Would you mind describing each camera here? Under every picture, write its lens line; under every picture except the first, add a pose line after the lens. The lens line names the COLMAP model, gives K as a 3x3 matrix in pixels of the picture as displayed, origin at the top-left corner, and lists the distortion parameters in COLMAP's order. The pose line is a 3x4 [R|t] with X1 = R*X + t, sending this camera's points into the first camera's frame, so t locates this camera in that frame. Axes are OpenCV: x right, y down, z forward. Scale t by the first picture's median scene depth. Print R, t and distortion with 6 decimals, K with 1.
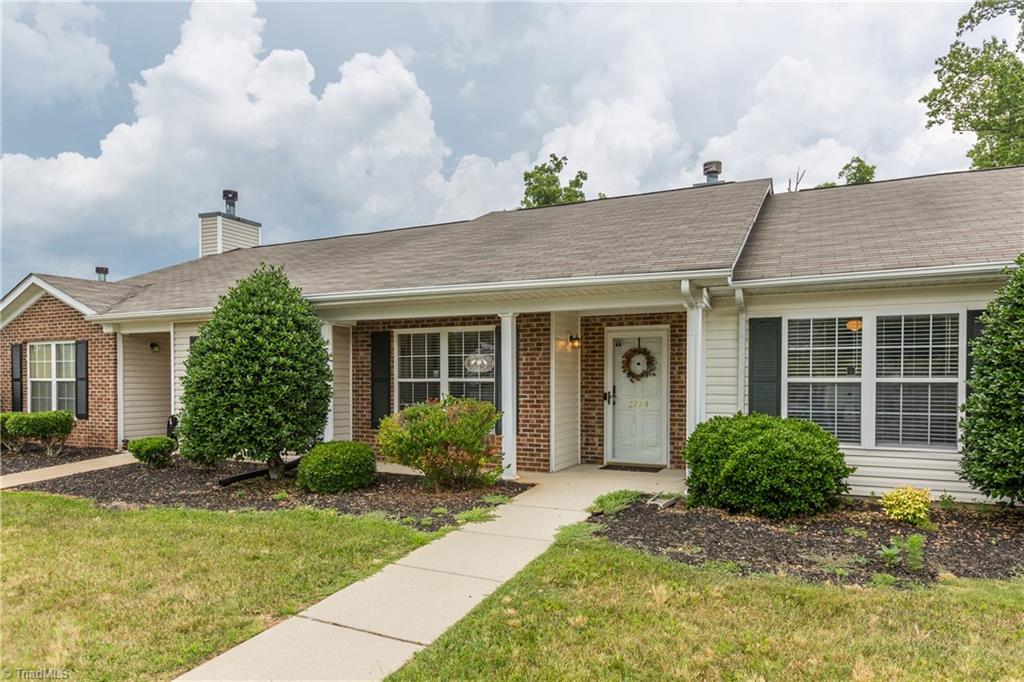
lens RADIAL K [[640.5, 0, 509.9], [0, 640.5, 394.2], [0, 0, 1]] dist [0.000356, -0.001820]
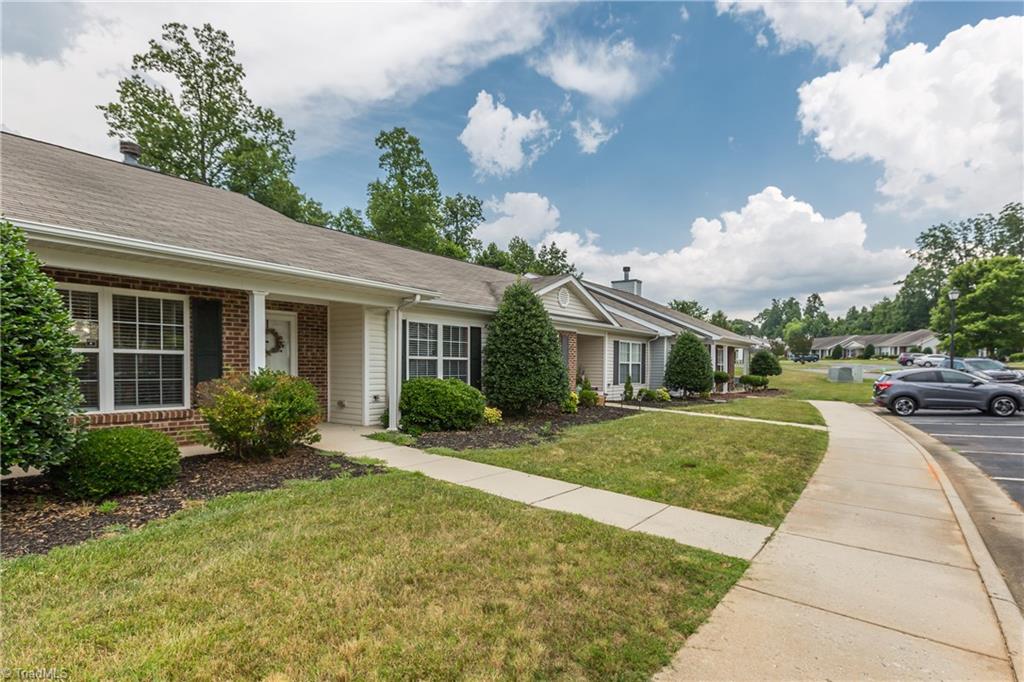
lens RADIAL K [[513.8, 0, 559.9], [0, 513.8, 381.6], [0, 0, 1]] dist [0.001014, -0.000447]
pose [[0.144607, -0.032173, 0.988966, -0.727481], [0.008211, 0.999476, 0.031314, 0.001843], [-0.989455, 0.003592, 0.144796, 0.345061]]
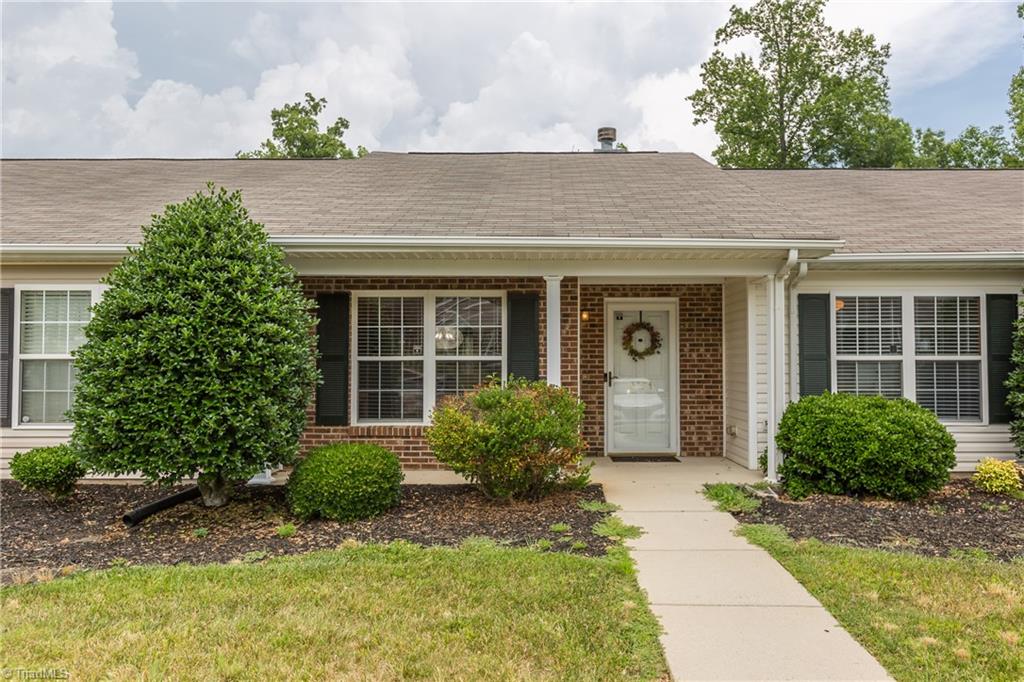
lens RADIAL K [[719.6, 0, 550.1], [0, 719.6, 342.3], [0, 0, 1]] dist [-0.000745, -0.008409]
pose [[0.903426, 0.010372, 0.428619, -0.368447], [0.010301, 0.998894, -0.045885, -0.000099], [-0.428621, 0.045868, 0.902319, 0.164726]]
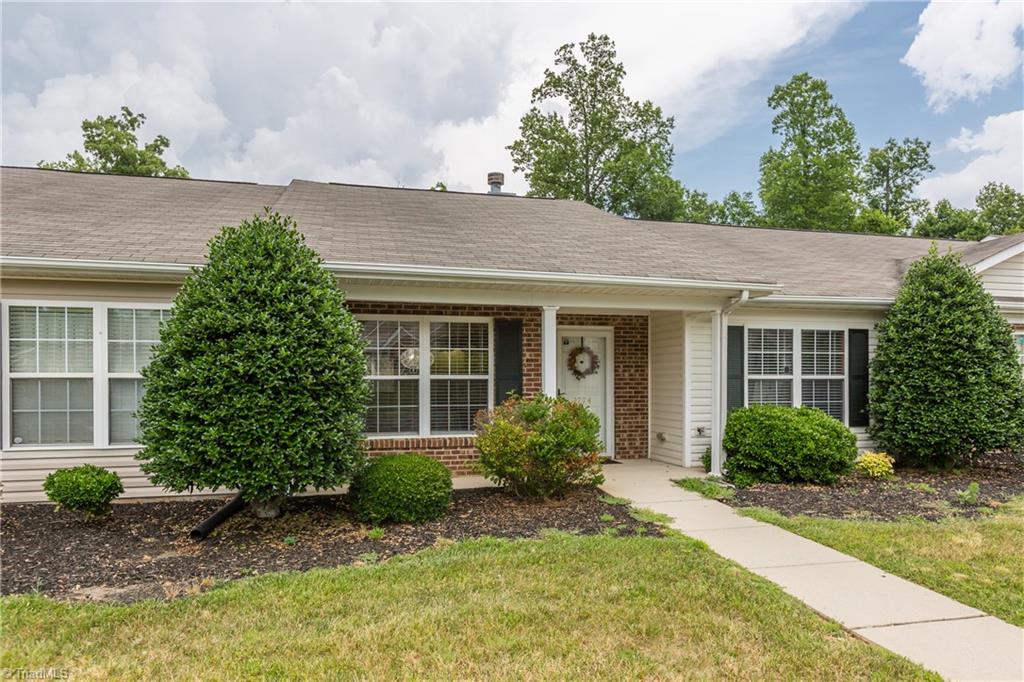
lens RADIAL K [[646.8, 0, 521.8], [0, 646.8, 388.0], [0, 0, 1]] dist [-0.008565, 0.009945]
pose [[0.766545, -0.008997, 0.642127, -0.598530], [0.015786, 0.999864, -0.004835, -0.001694], [-0.641996, 0.013843, 0.766583, 0.273668]]
